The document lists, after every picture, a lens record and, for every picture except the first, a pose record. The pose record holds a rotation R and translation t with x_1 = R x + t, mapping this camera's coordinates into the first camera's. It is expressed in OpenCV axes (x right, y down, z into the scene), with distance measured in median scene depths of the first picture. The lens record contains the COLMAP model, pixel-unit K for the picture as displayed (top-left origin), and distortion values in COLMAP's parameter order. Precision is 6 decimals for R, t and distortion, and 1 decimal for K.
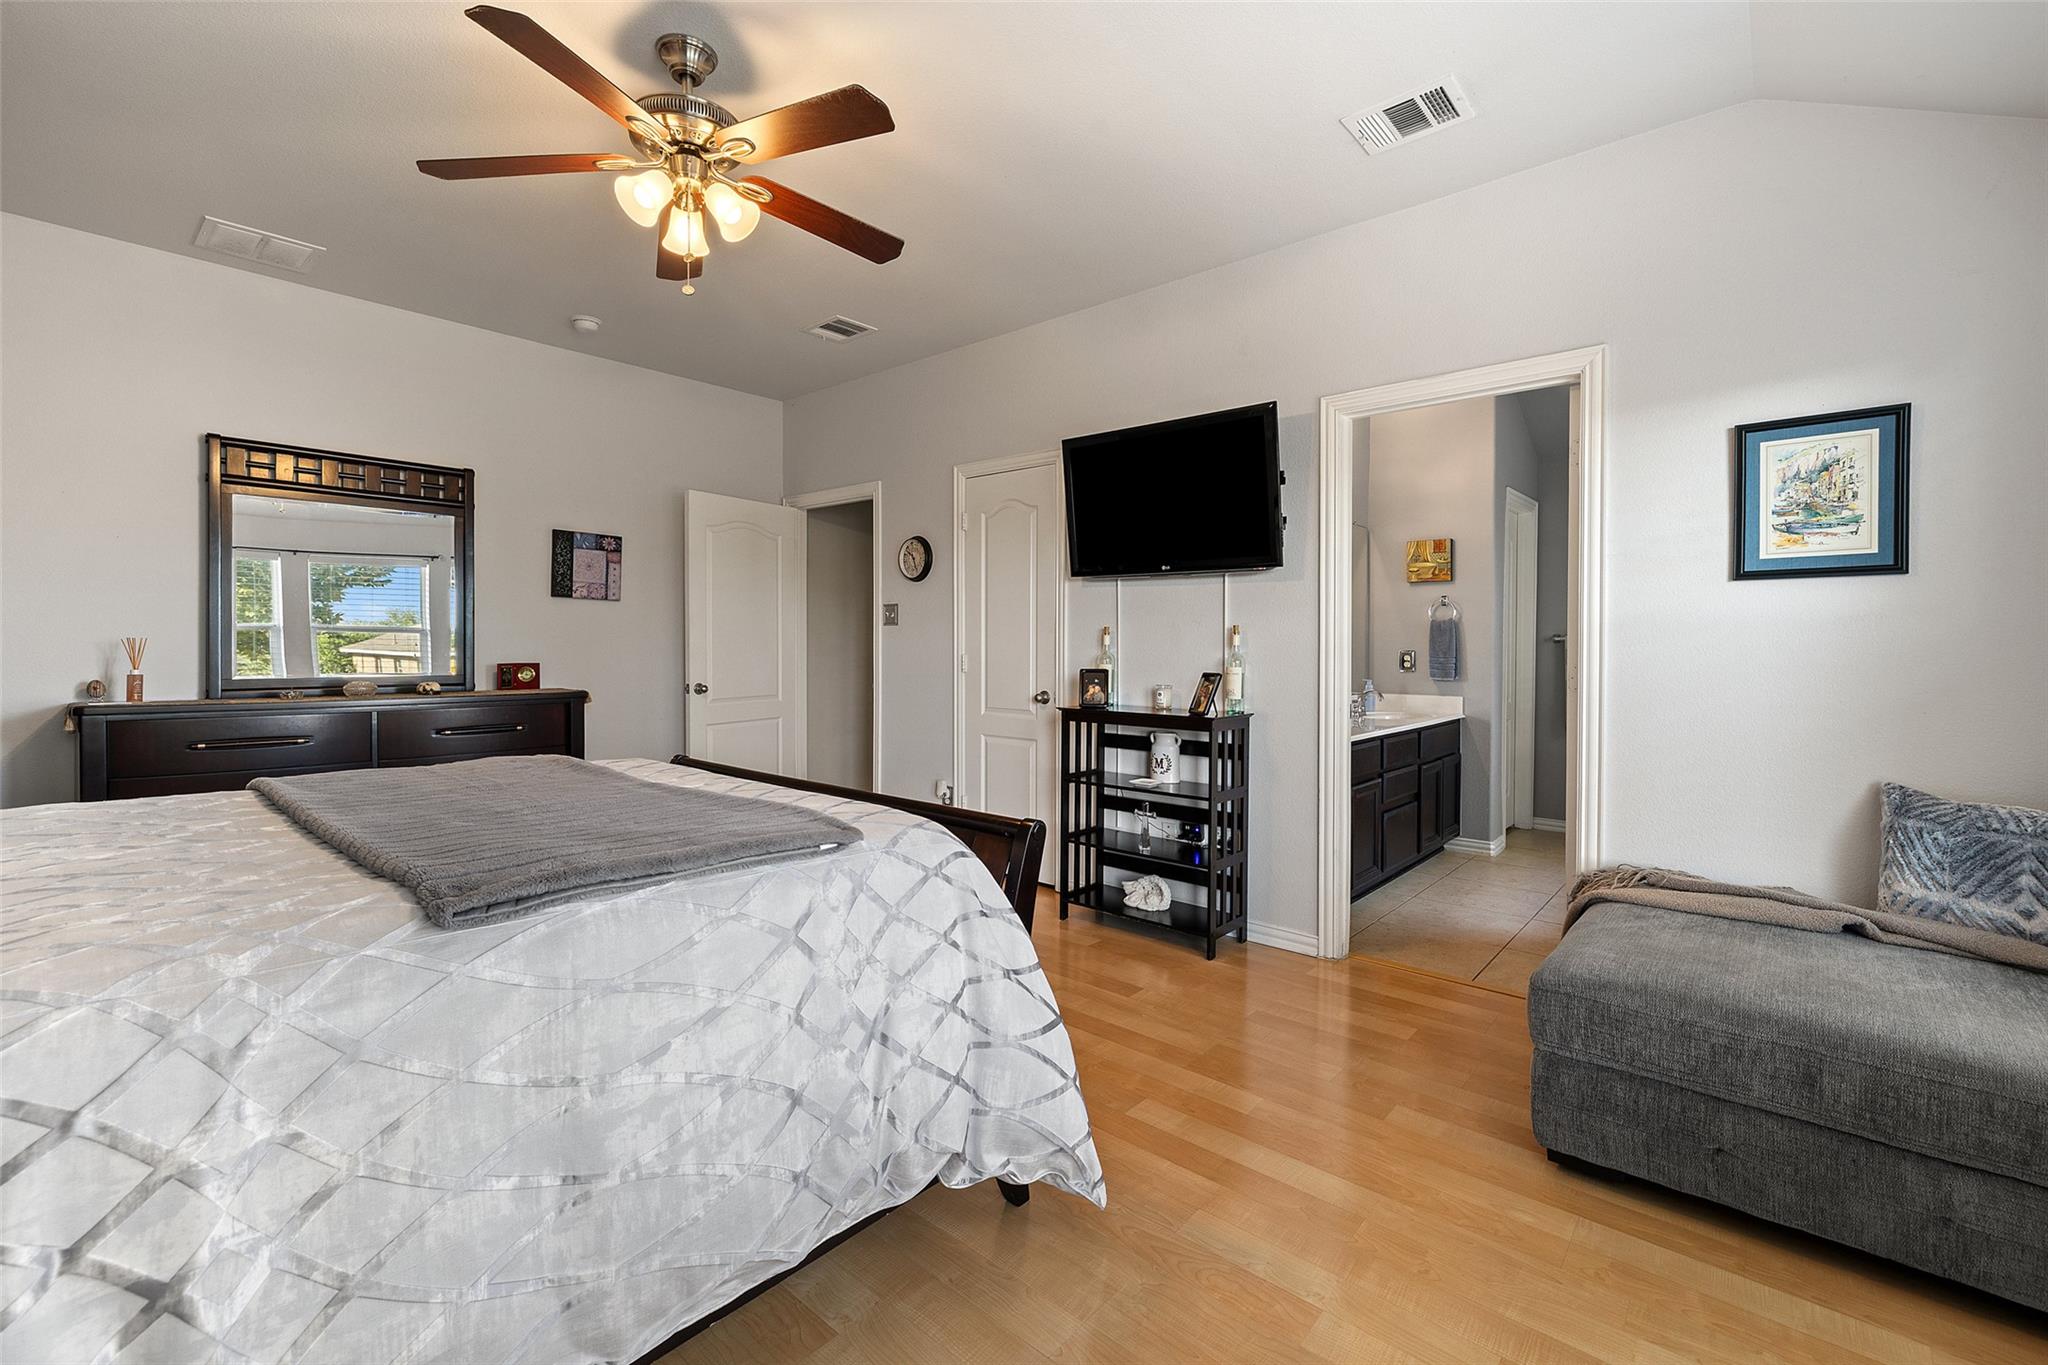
lens RADIAL K [[869.7, 0, 1017.8], [0, 869.7, 659.7], [0, 0, 1]] dist [0.003696, -0.000173]
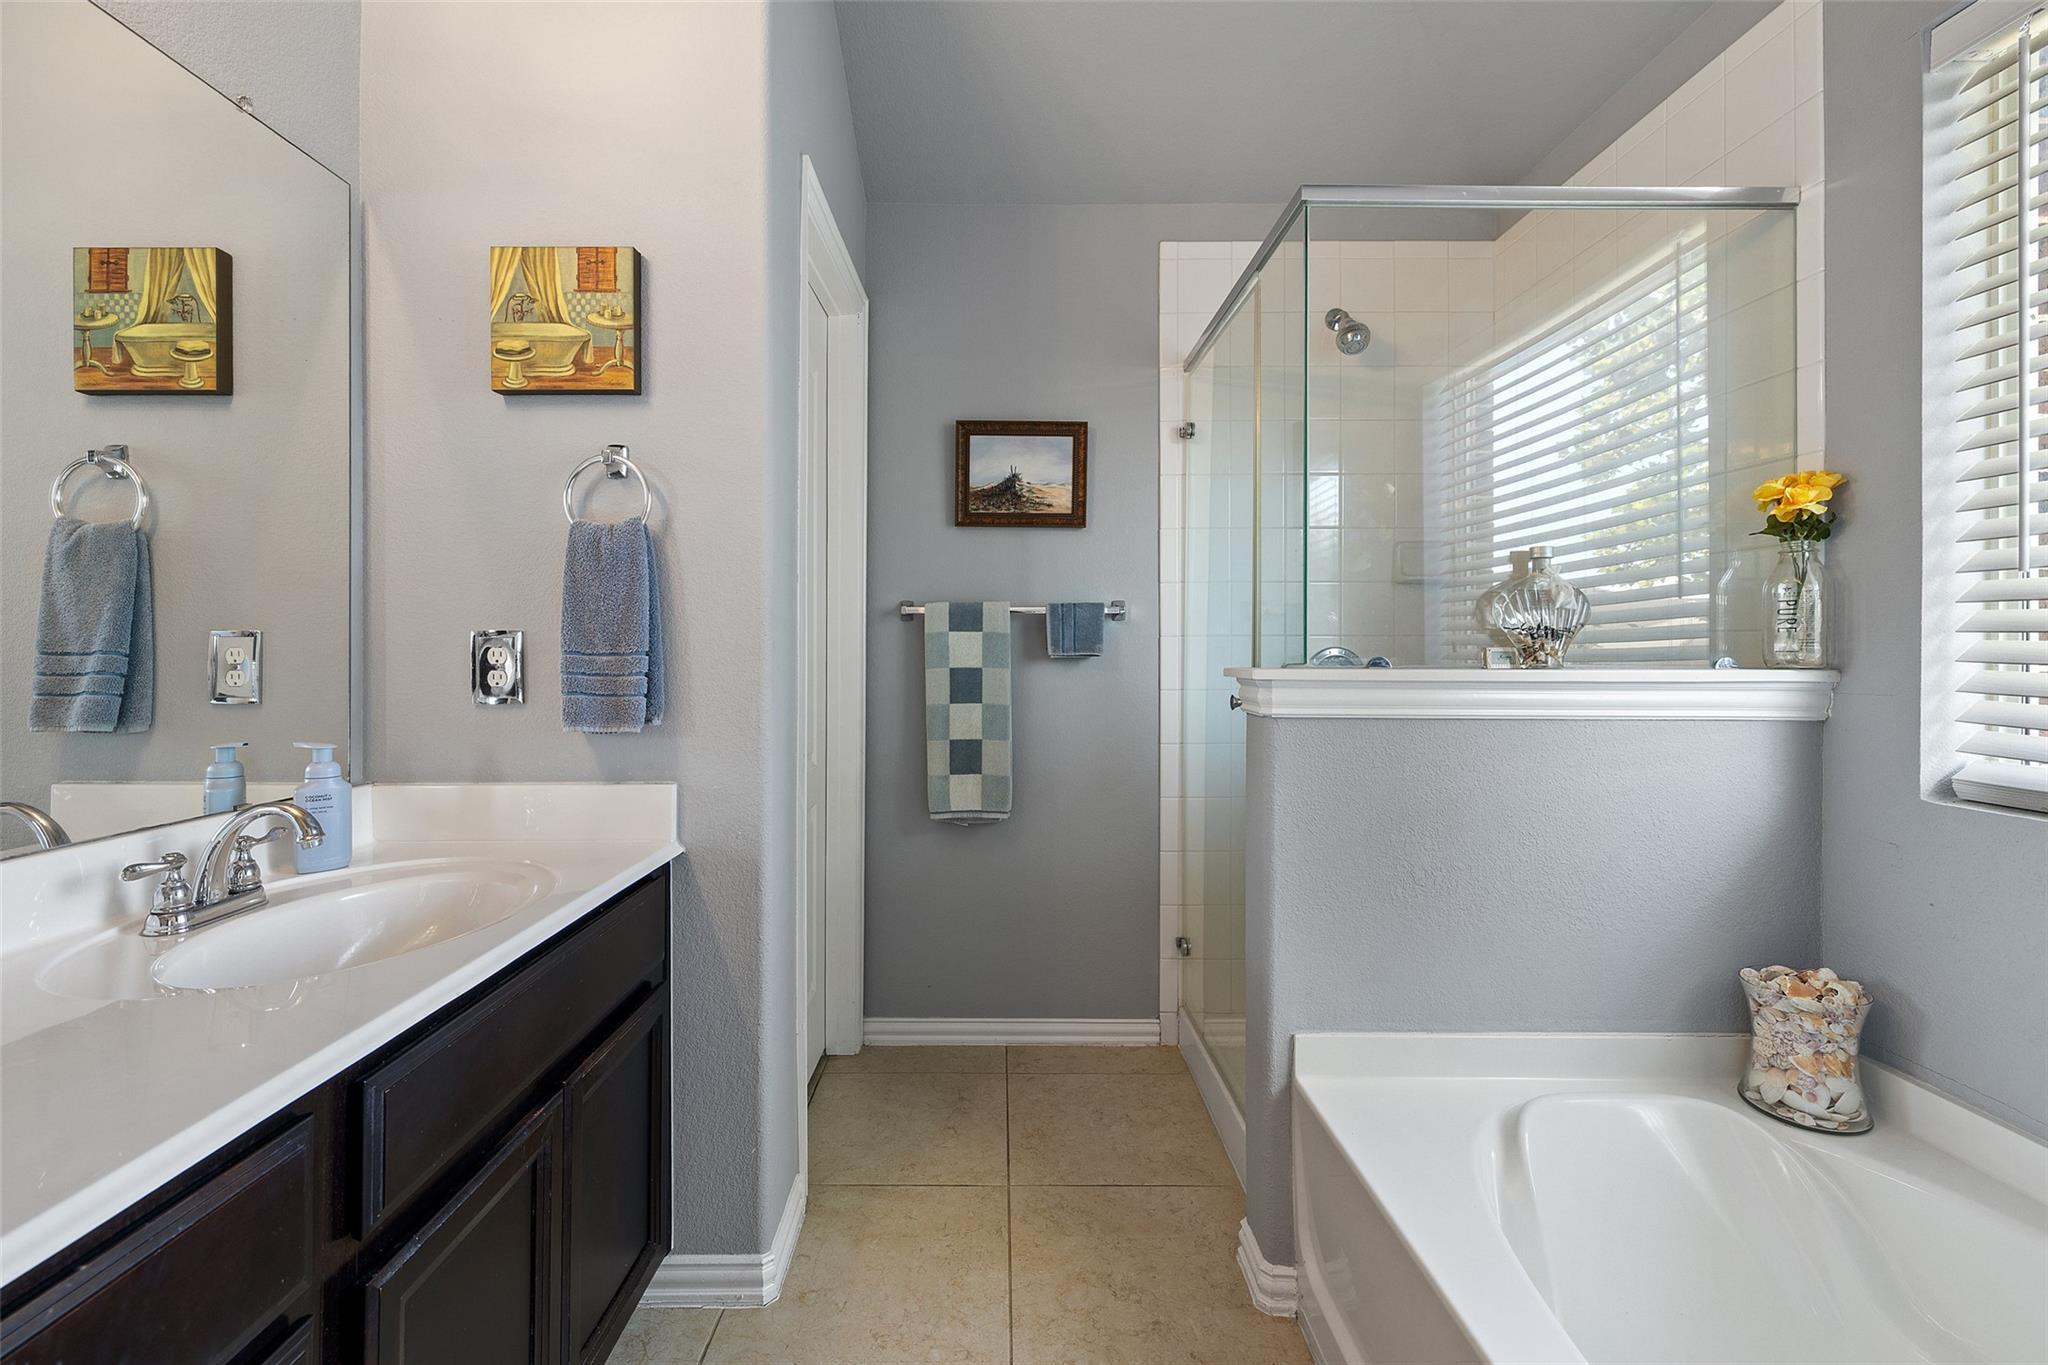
lens RADIAL K [[902.5, 0, 1017.3], [0, 902.5, 639.1], [0, 0, 1]] dist [0.002954, -0.000161]
pose [[0.738124, -0.000361, 0.674665, 0.382335], [0.007847, 0.999937, -0.008049, -0.004149], [-0.674620, 0.011235, 0.738080, 0.680912]]
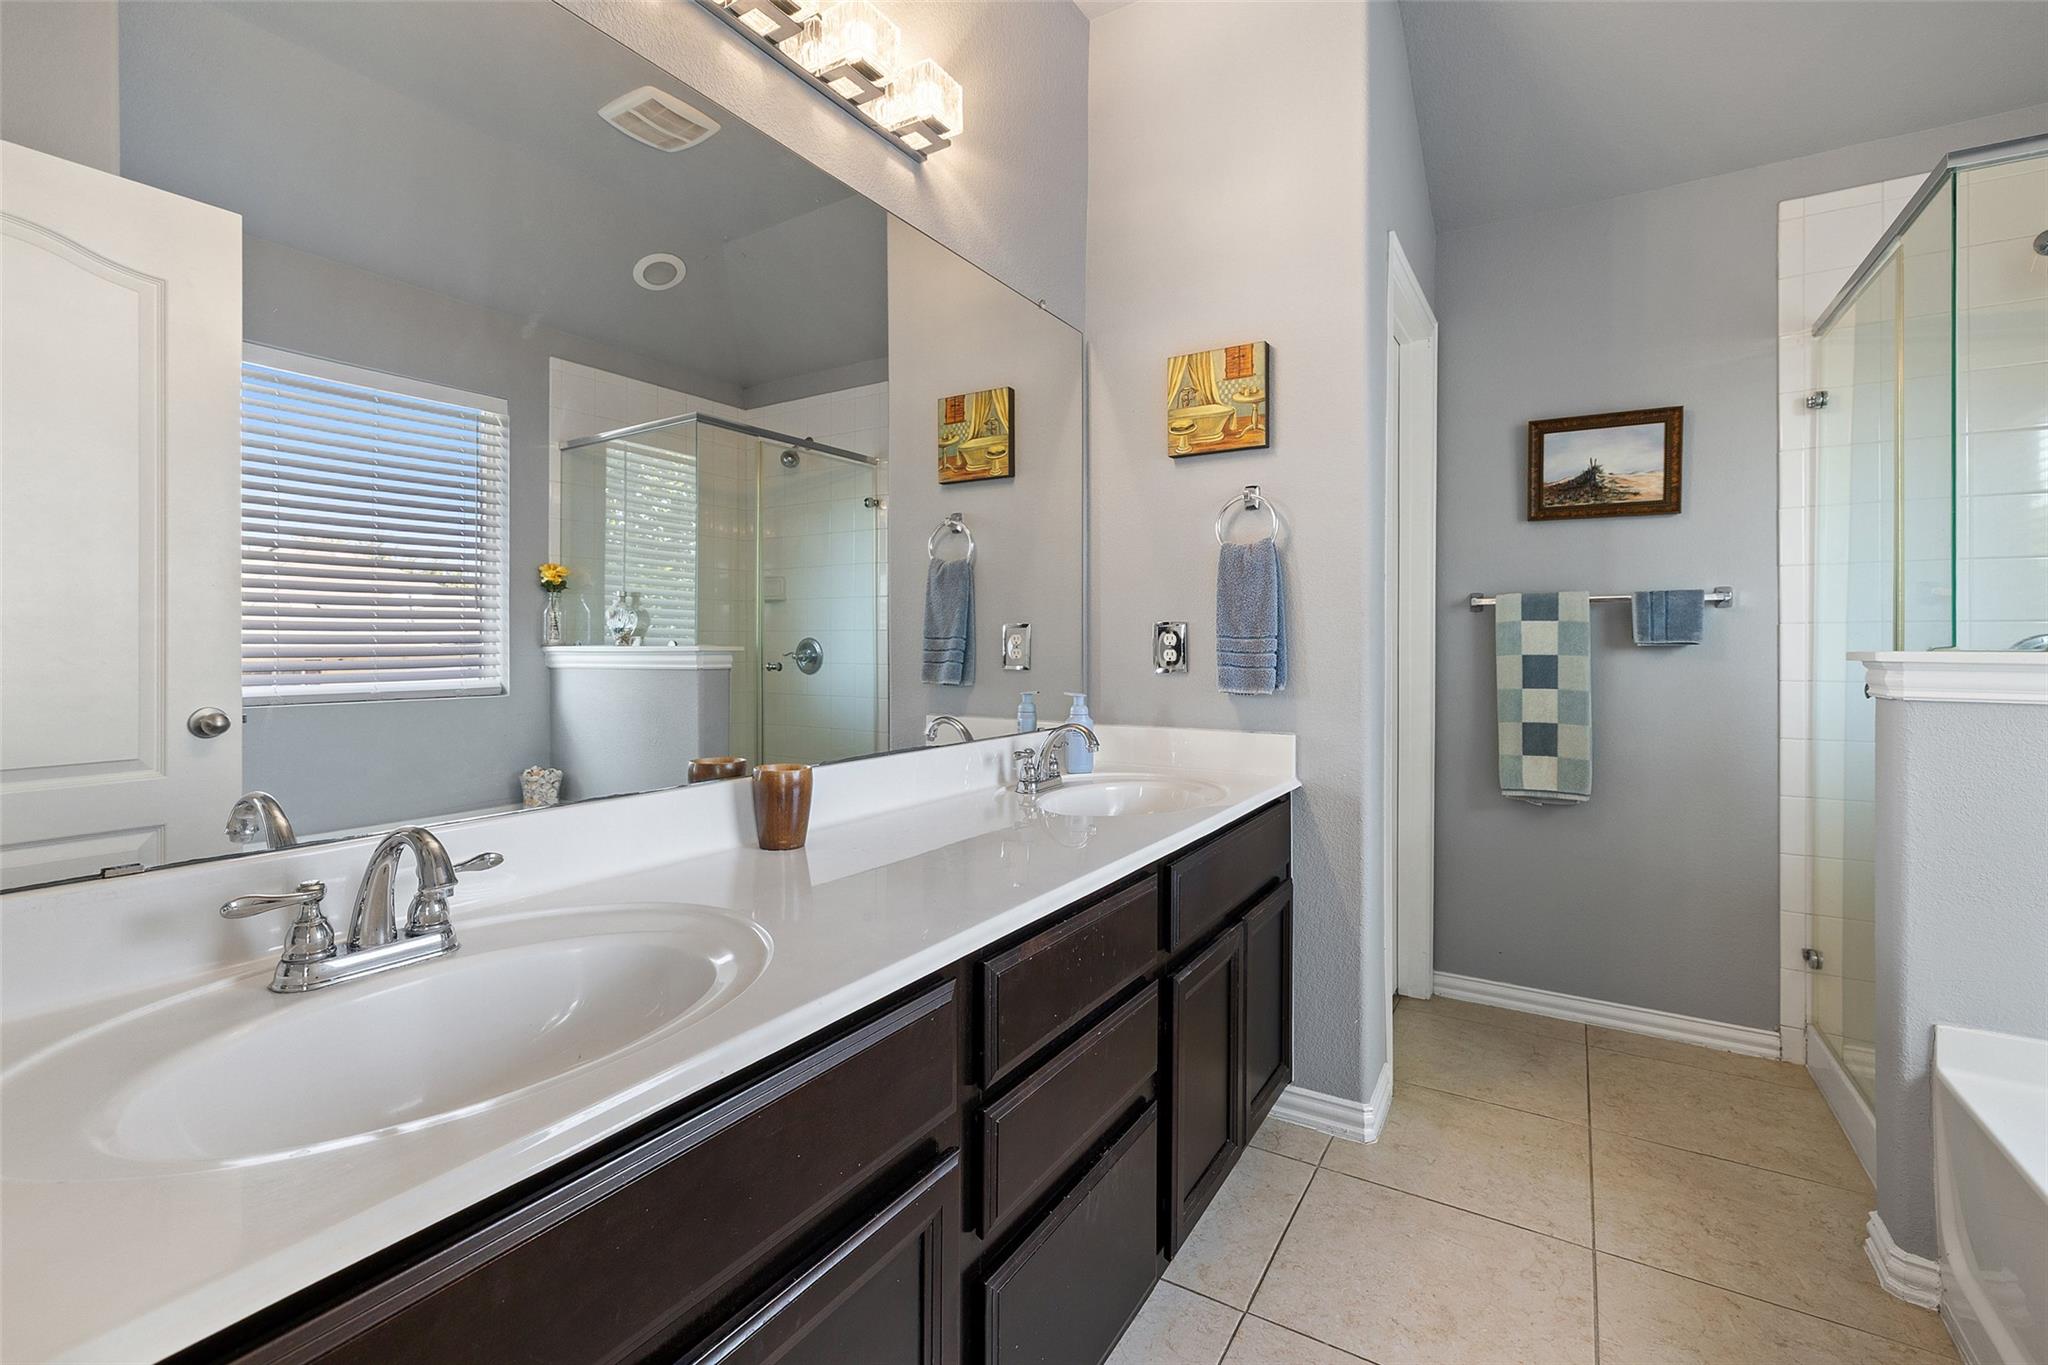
lens RADIAL K [[902.5, 0, 1017.3], [0, 902.5, 639.1], [0, 0, 1]] dist [0.002954, -0.000161]
pose [[0.985528, -0.003742, 0.169472, 0.309825], [0.005169, 0.999955, -0.007980, 0.000712], [-0.169434, 0.008741, 0.985503, 0.602418]]
